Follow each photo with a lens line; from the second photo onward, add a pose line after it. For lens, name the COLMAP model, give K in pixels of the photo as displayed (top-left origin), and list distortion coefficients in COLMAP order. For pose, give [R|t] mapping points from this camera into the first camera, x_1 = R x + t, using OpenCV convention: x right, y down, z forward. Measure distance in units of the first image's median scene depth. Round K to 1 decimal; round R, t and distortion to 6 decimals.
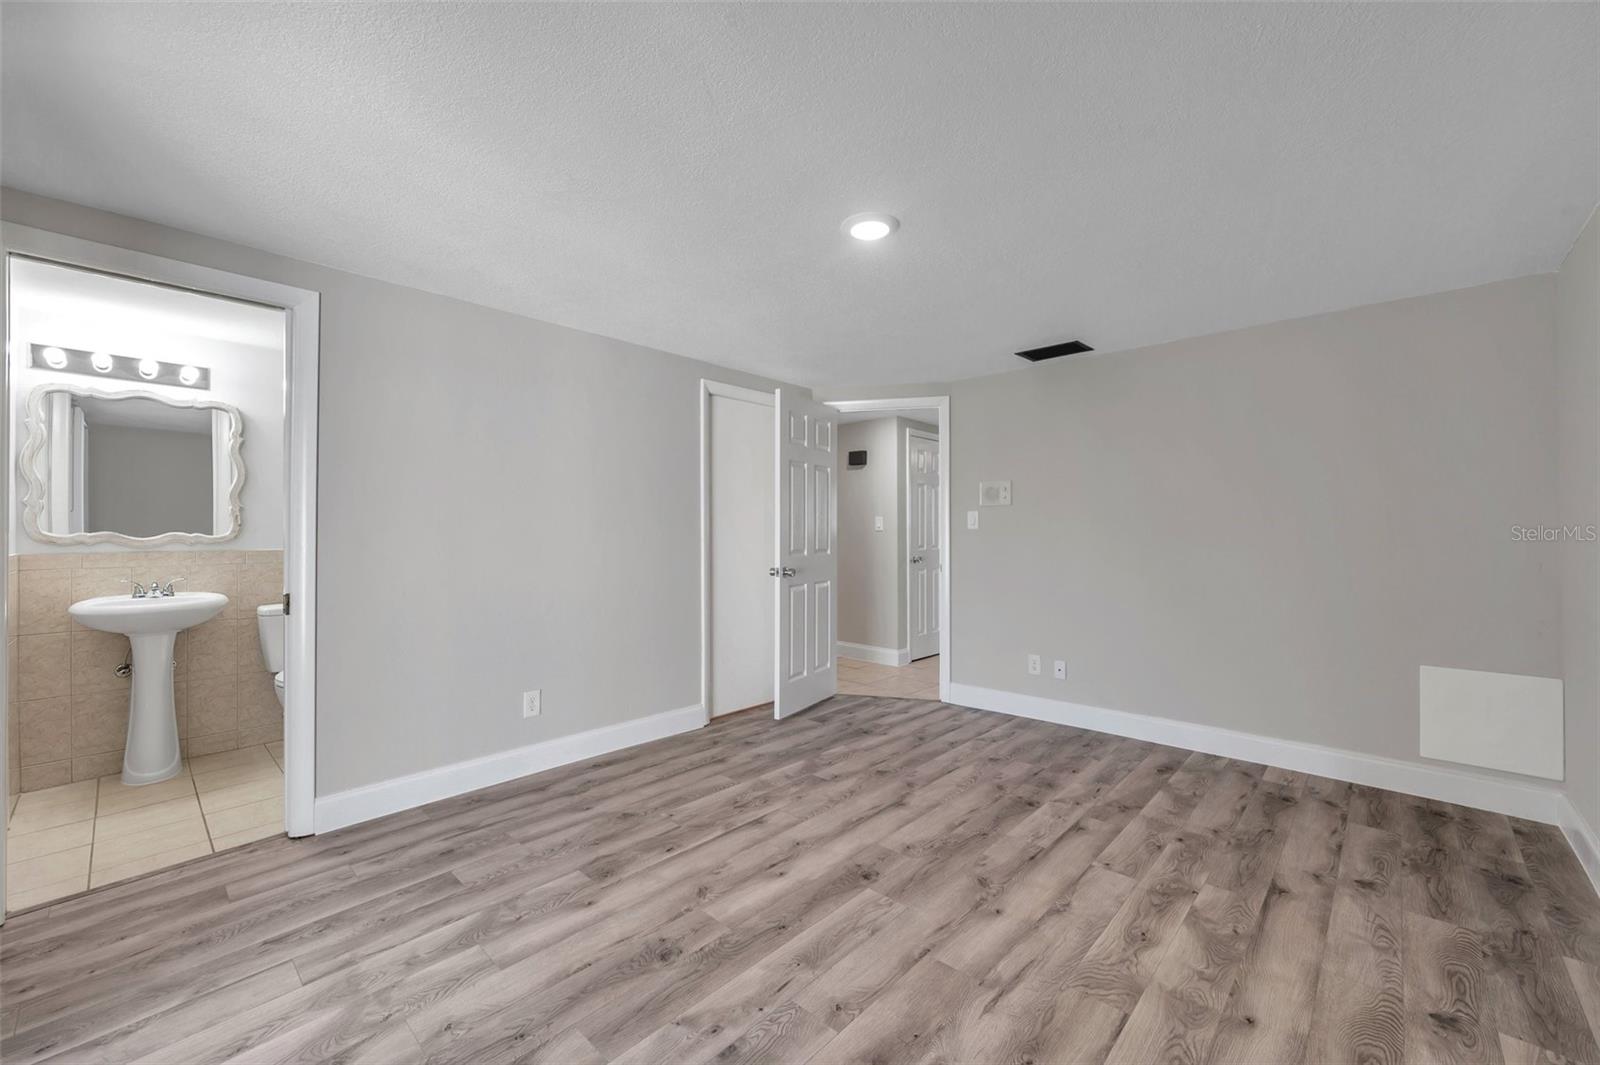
lens RADIAL K [[635.0, 0, 791.2], [0, 635.0, 532.5], [0, 0, 1]] dist [-0.003633, -0.000119]
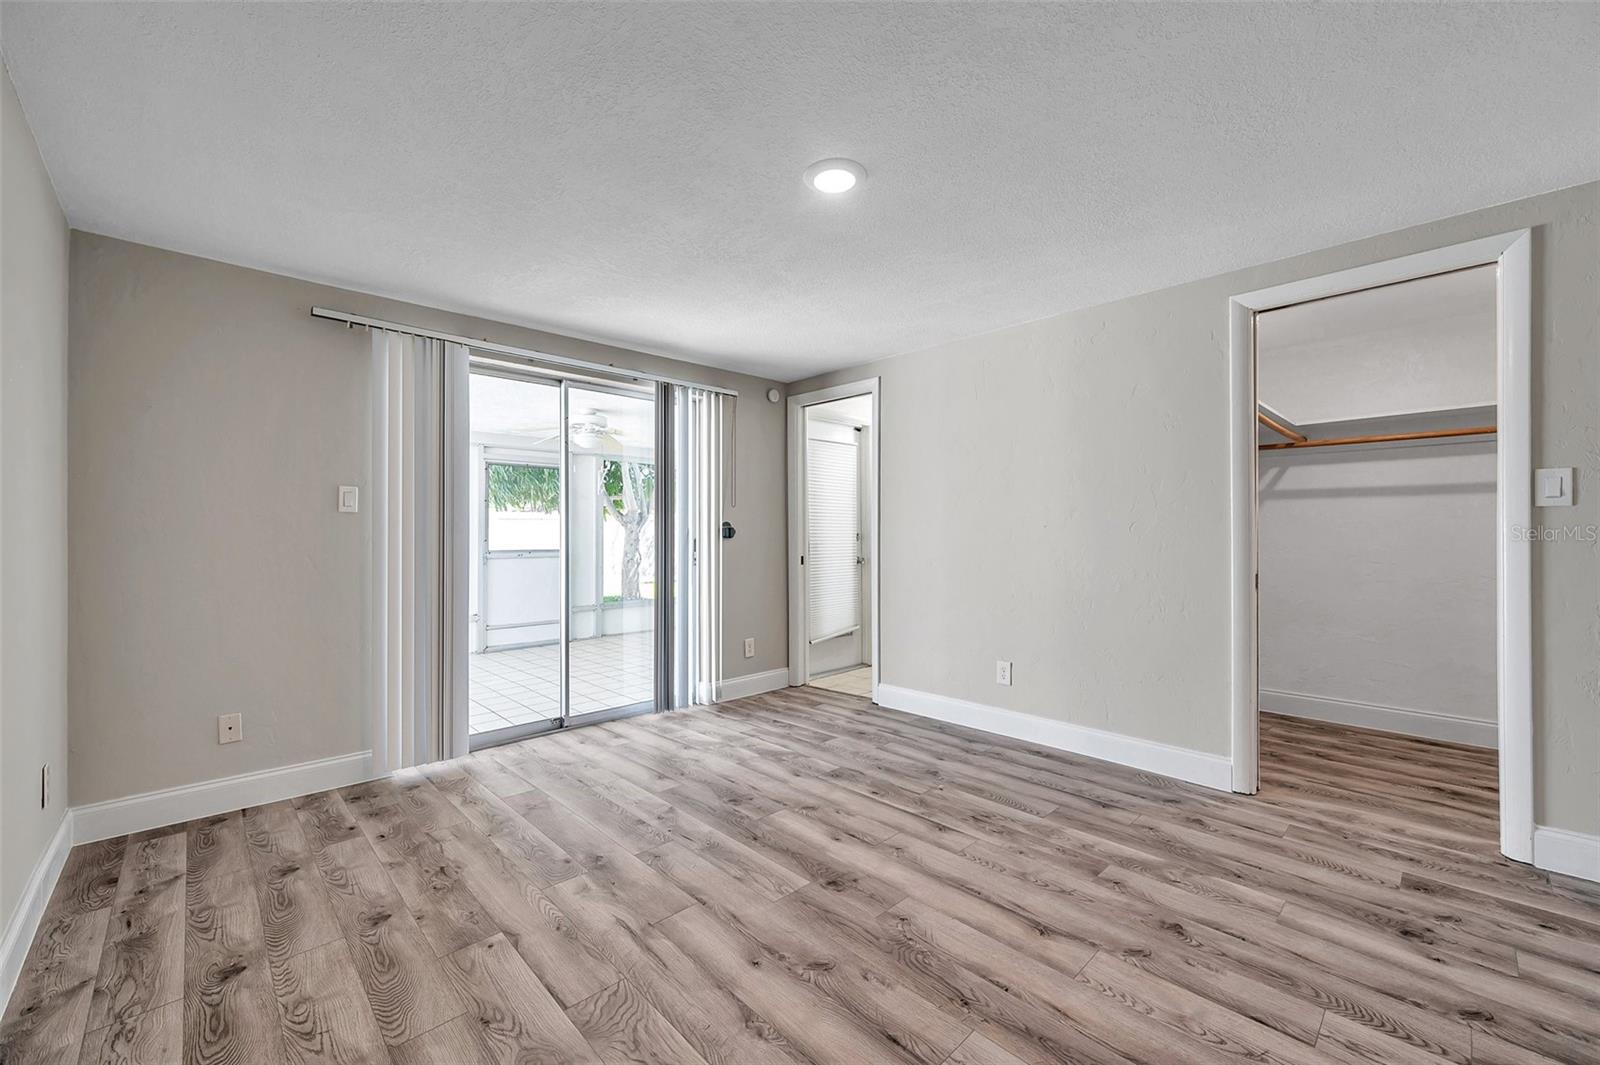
lens RADIAL K [[635.0, 0, 797.1], [0, 635.0, 531.6], [0, 0, 1]] dist [-0.003633, -0.000119]
pose [[-0.046068, -0.000411, -0.998938, 0.972420], [0.004520, 0.999990, -0.000619, 0.027059], [0.998928, -0.004544, -0.046065, 0.922424]]
